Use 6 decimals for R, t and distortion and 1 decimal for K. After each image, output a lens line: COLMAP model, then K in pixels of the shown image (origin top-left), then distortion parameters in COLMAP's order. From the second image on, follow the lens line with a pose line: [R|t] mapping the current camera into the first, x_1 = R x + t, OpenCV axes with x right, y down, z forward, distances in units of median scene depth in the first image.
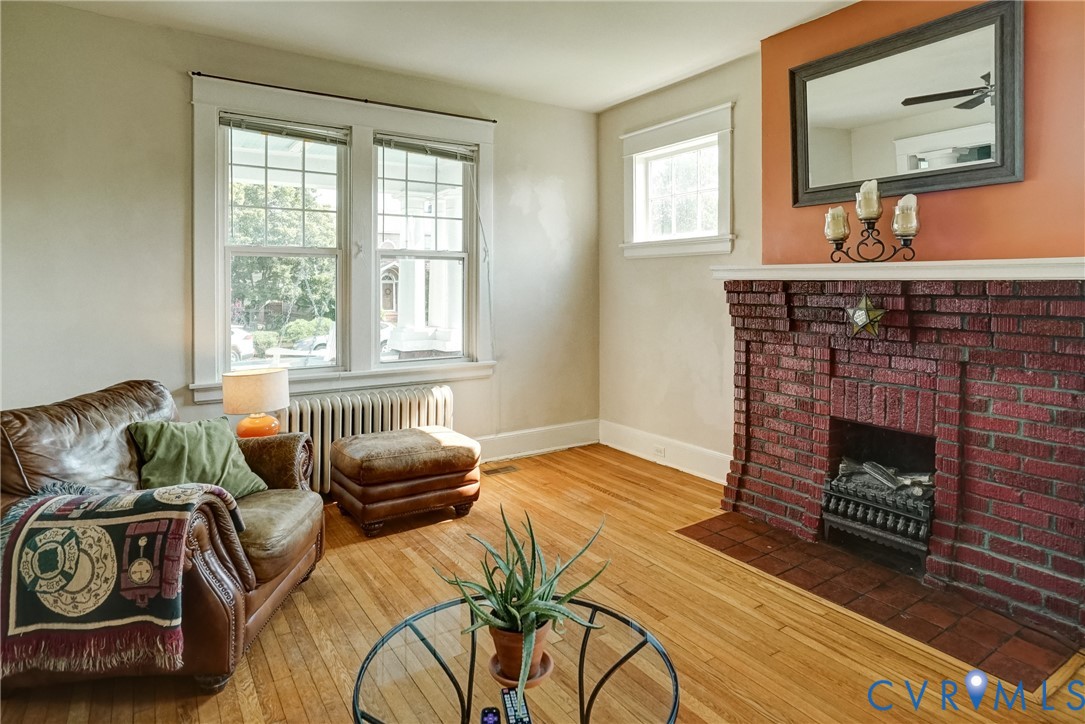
lens RADIAL K [[604.8, 0, 531.6], [0, 604.8, 285.5], [0, 0, 1]] dist [-0.024960, 0.008622]
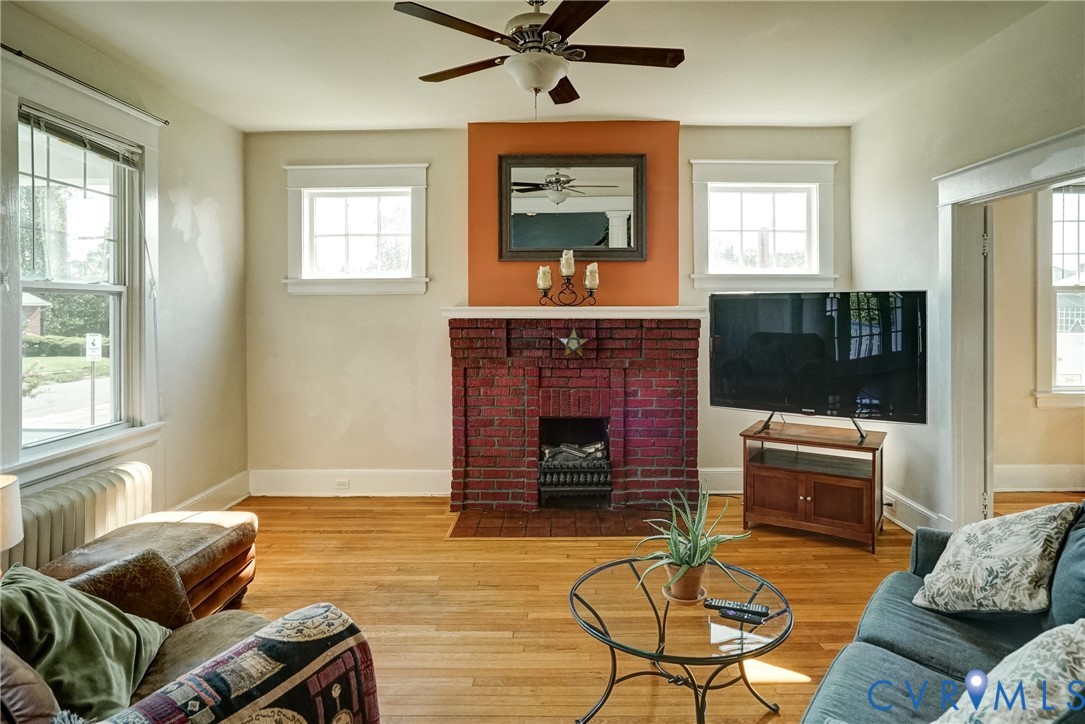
lens RADIAL K [[604.8, 0, 545.0], [0, 604.8, 313.3], [0, 0, 1]] dist [-0.024960, 0.008622]
pose [[0.564749, -0.008690, 0.825217, -0.611544], [0.007741, 0.999956, 0.005232, -0.026198], [-0.825226, 0.003433, 0.564792, 0.195281]]
